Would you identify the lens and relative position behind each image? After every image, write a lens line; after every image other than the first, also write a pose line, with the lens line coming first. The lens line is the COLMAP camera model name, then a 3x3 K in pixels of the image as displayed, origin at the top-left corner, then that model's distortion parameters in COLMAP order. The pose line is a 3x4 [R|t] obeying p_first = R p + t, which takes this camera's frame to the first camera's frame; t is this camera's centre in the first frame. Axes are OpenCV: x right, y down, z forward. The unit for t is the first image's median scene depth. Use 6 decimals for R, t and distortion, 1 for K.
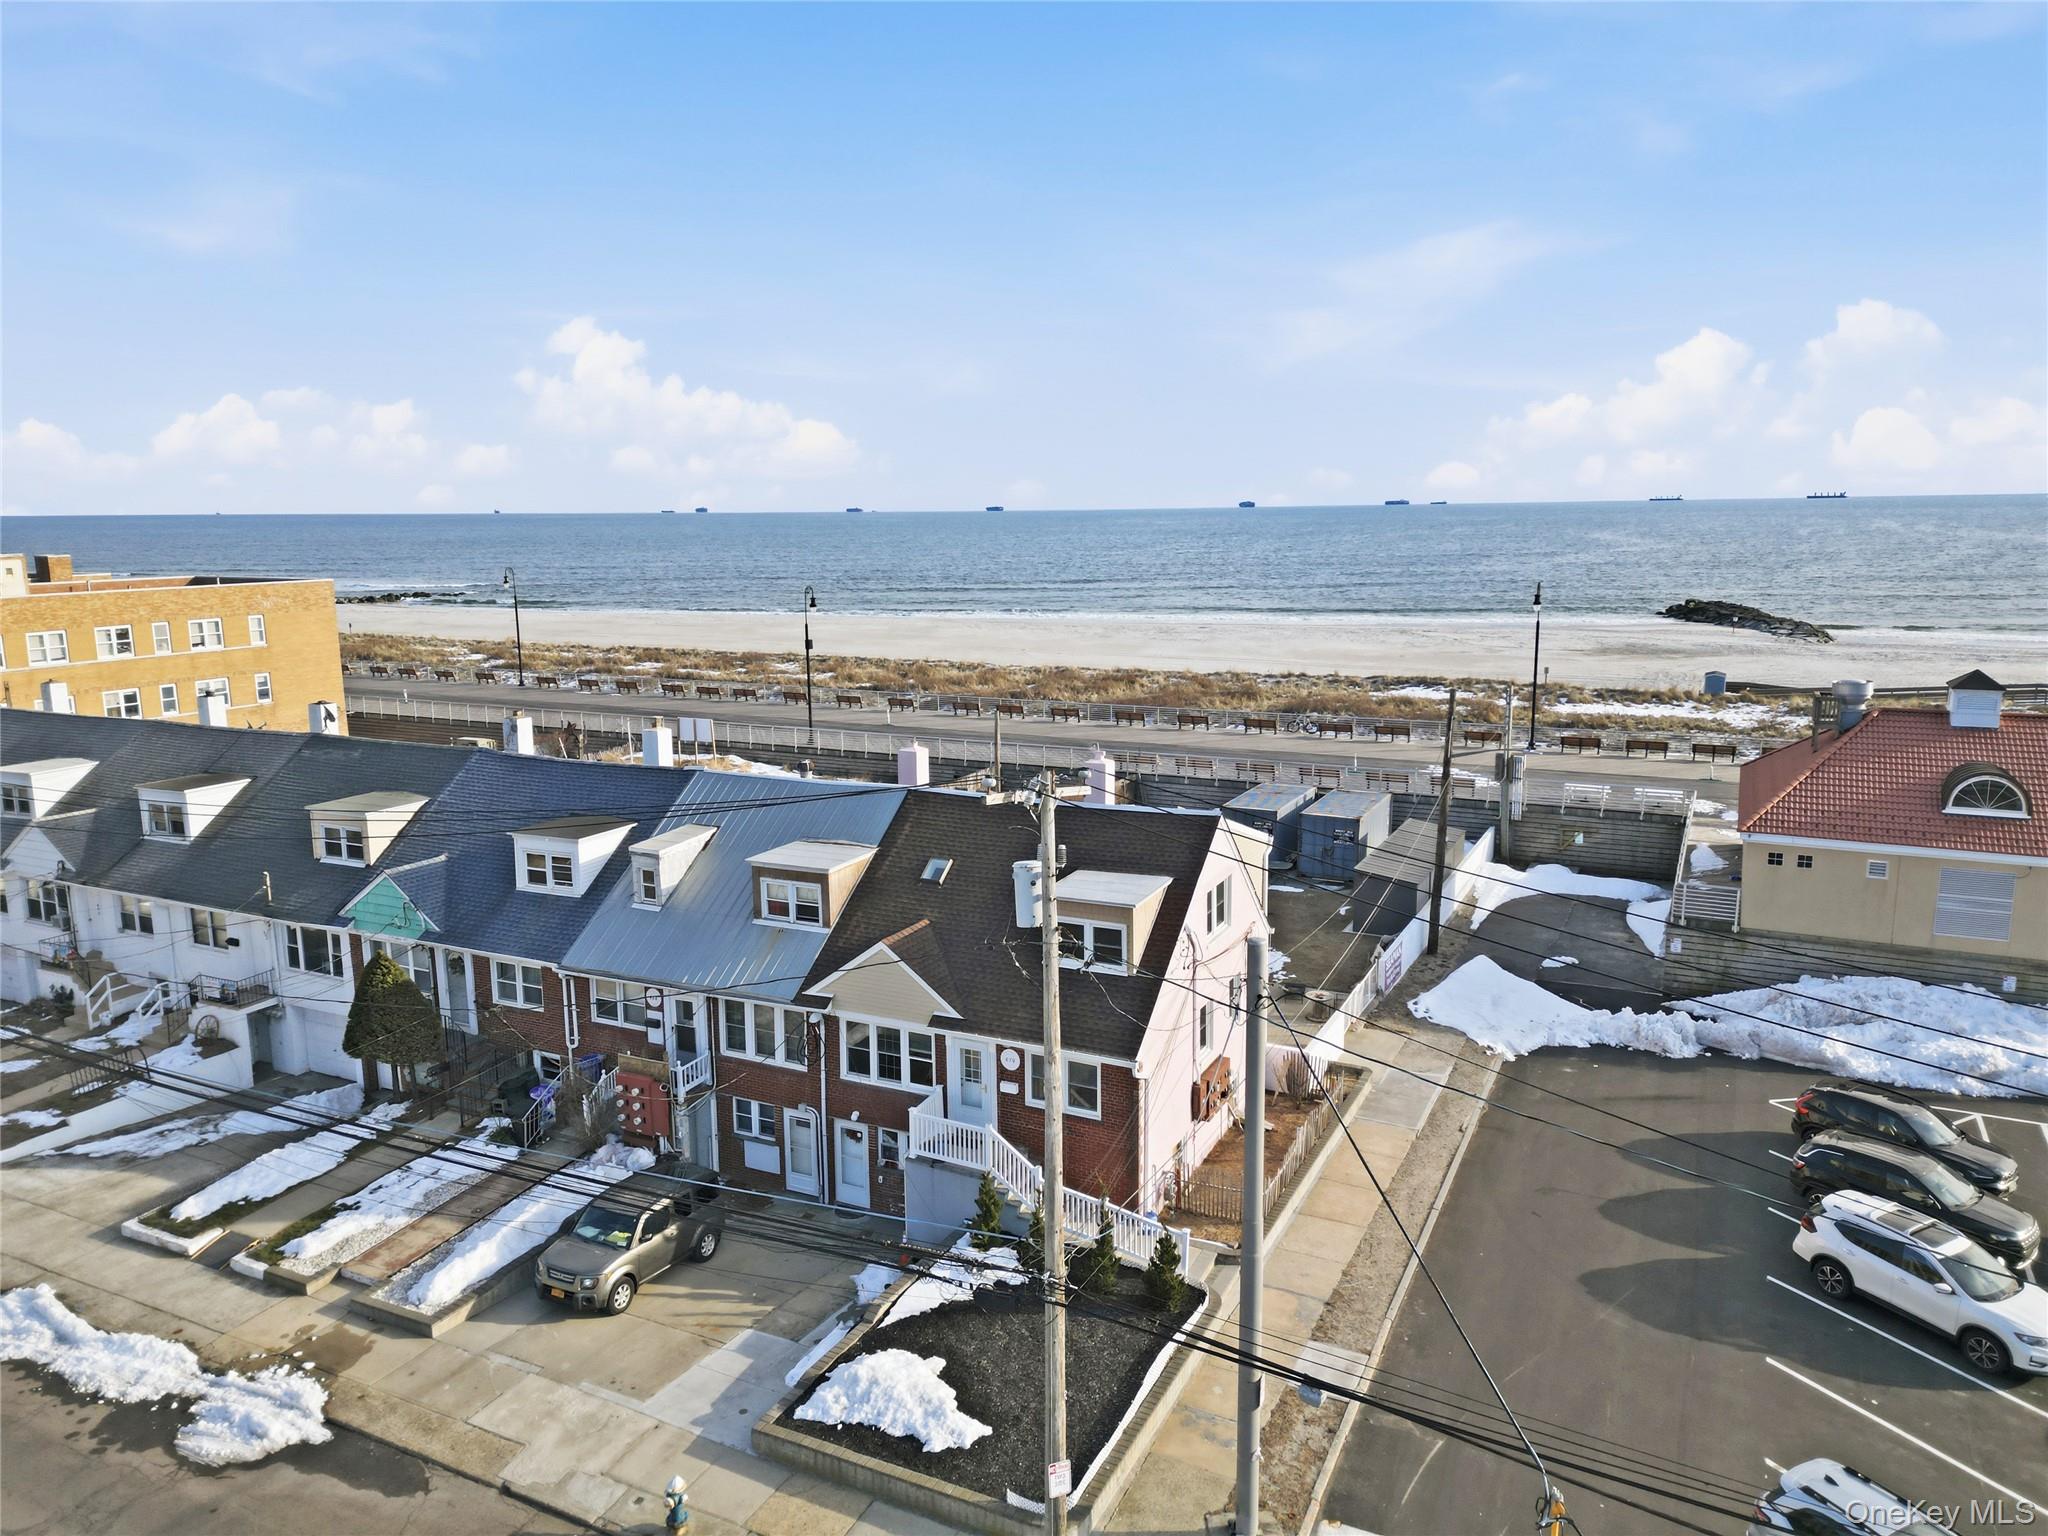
lens RADIAL K [[1413.5, 0, 1012.3], [0, 1413.5, 779.2], [0, 0, 1]] dist [0.070359, -0.062438]
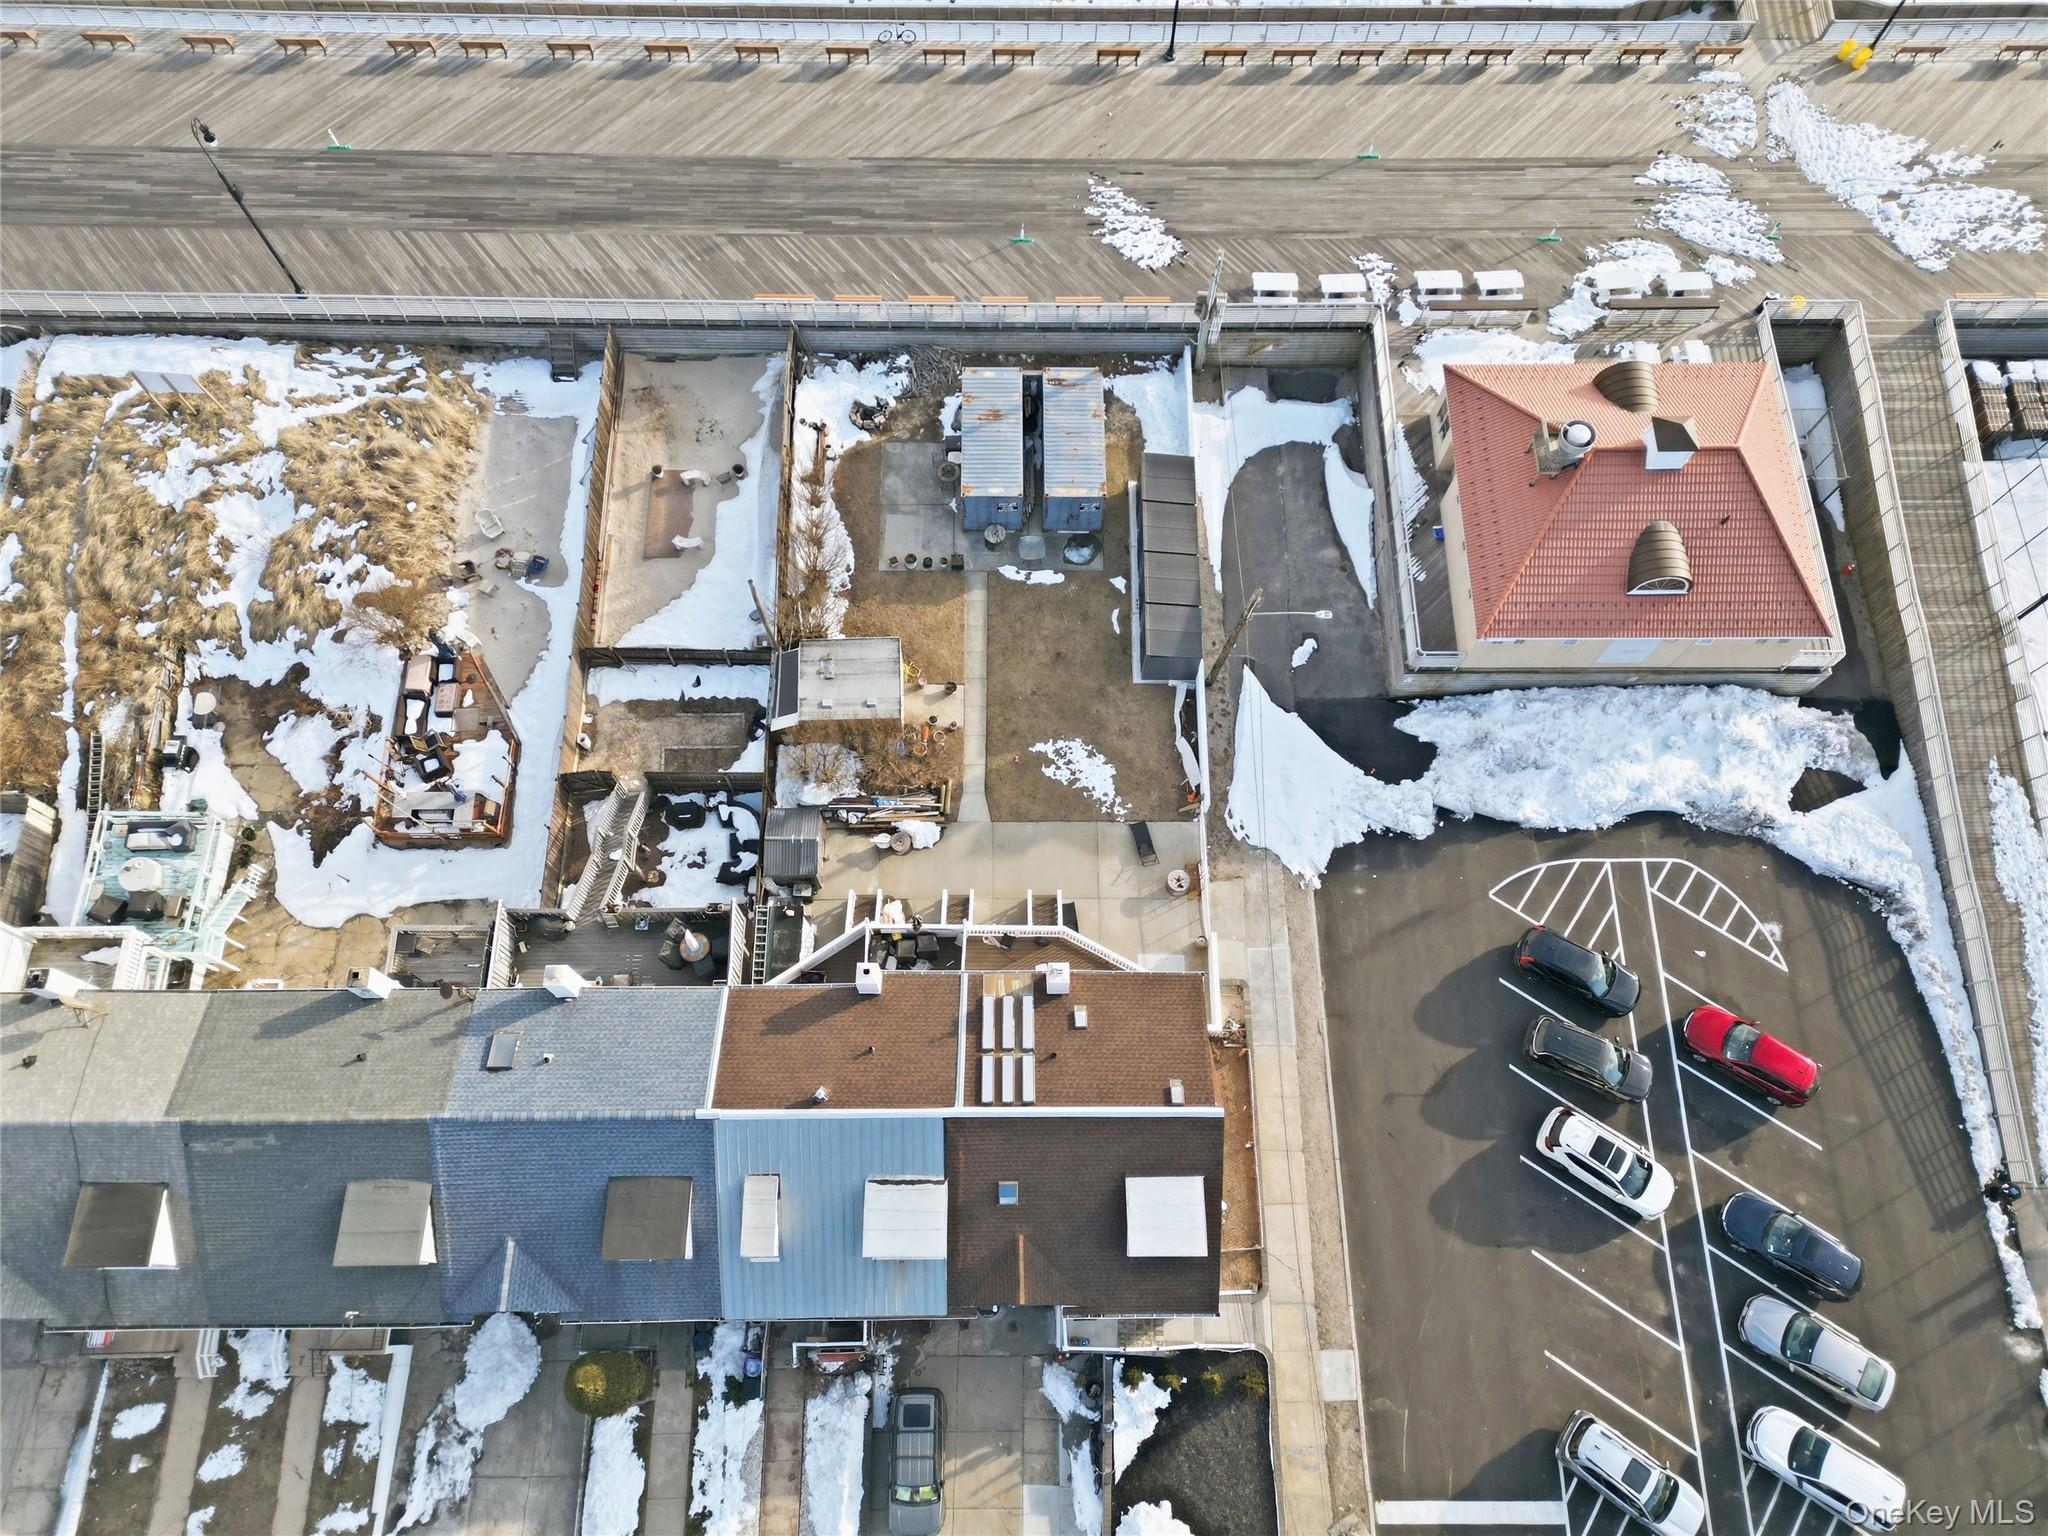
lens RADIAL K [[1413.5, 0, 1015.6], [0, 1413.5, 779.0], [0, 0, 1]] dist [0.070359, -0.062438]
pose [[0.890403, -0.418384, 0.179269, -0.094703], [0.067490, 0.510846, 0.857019, -0.949747], [-0.450142, -0.750993, 0.483096, 0.520365]]
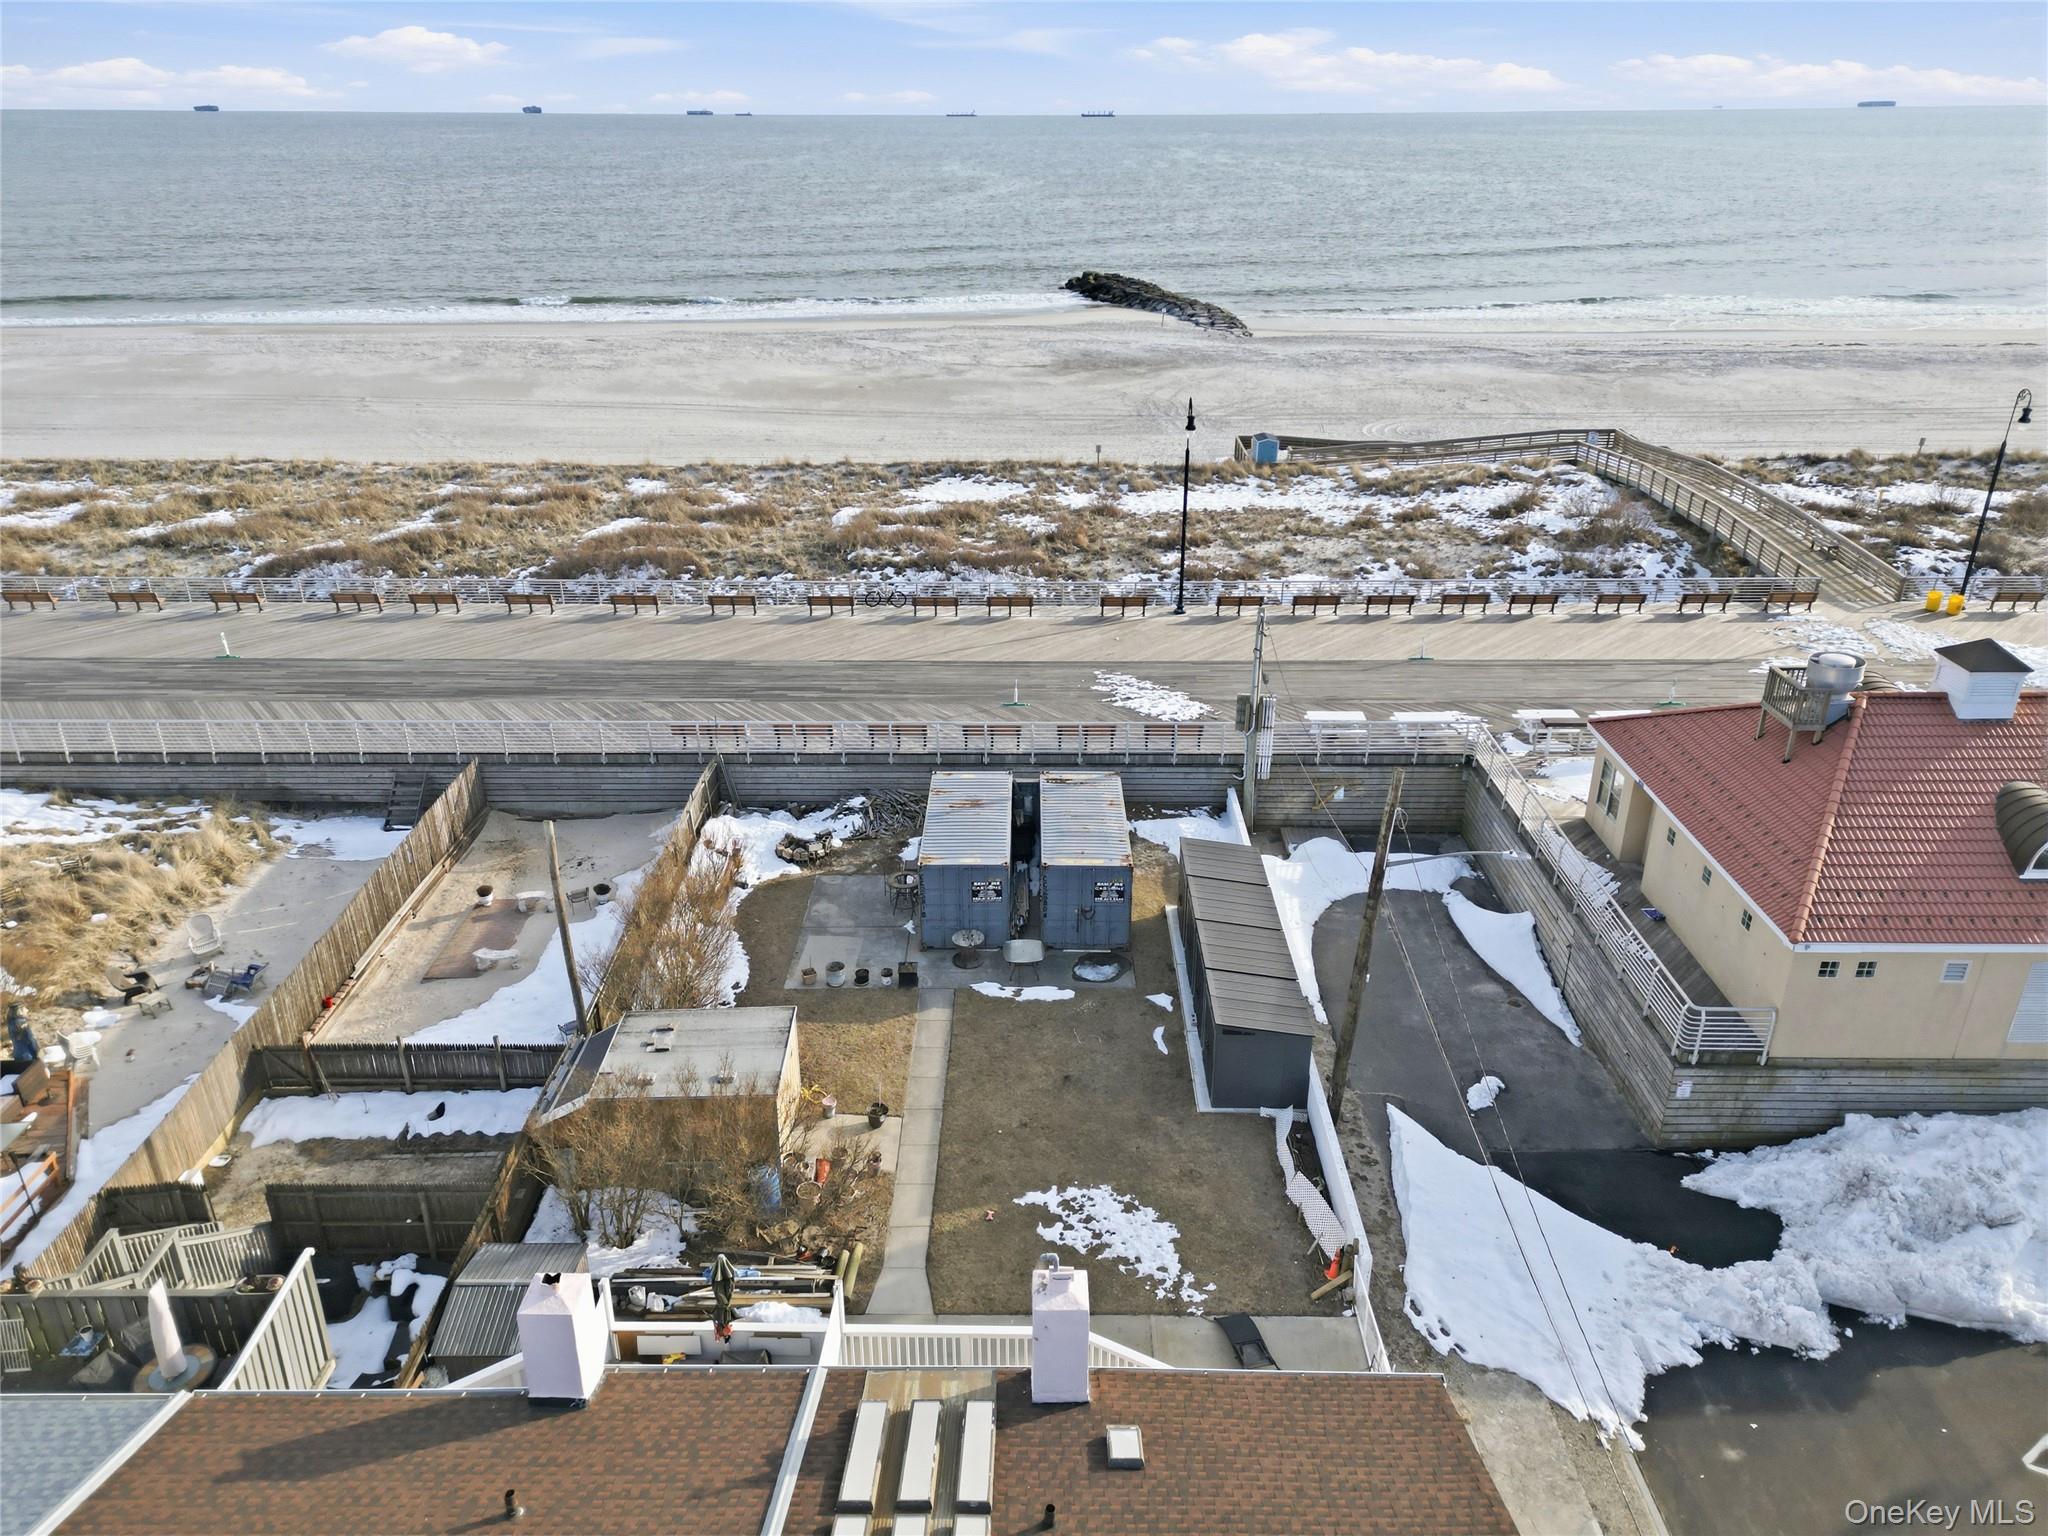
lens RADIAL K [[1413.5, 0, 1021.9], [0, 1413.5, 769.2], [0, 0, 1]] dist [0.070359, -0.062438]
pose [[0.895173, -0.176431, 0.409314, -0.086006], [0.074959, 0.964834, 0.251947, -0.244296], [-0.439371, -0.194854, 0.876918, 0.585615]]
